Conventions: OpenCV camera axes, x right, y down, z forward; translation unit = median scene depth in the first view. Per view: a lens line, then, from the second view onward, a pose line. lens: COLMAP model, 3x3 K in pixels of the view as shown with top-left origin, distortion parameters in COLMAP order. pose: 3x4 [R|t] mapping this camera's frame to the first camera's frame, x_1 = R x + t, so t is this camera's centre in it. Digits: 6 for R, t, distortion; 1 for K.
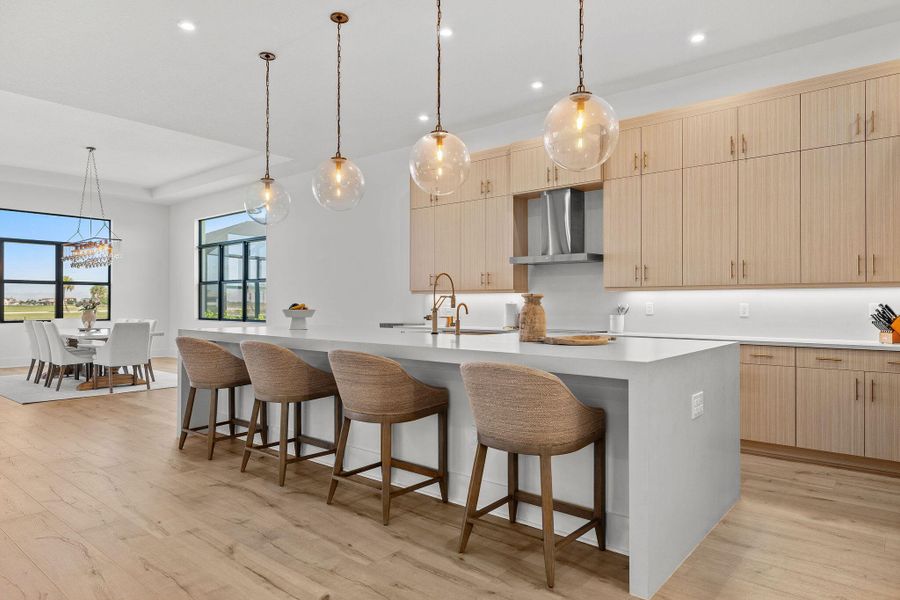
lens RADIAL K [[547.9, 0, 450.0], [0, 547.9, 300.0], [0, 0, 1]] dist [0.002690, -0.000997]
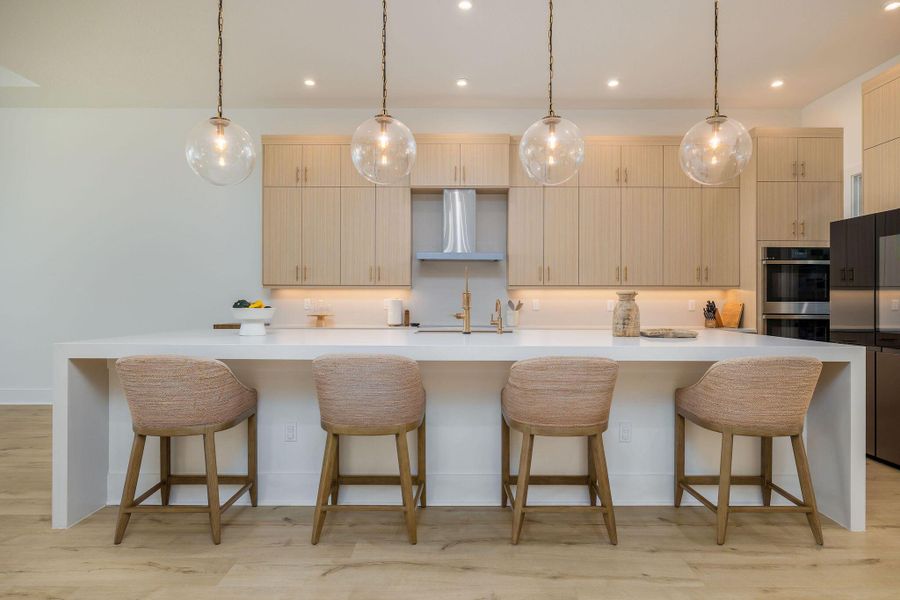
lens RADIAL K [[470.8, 0, 450.0], [0, 470.8, 300.0], [0, 0, 1]] dist [-0.158344, 0.138943]
pose [[0.765675, -0.007868, 0.643179, -0.195608], [-0.004073, 0.999846, 0.017080, -0.002791], [-0.643214, -0.015698, 0.765525, 0.141224]]
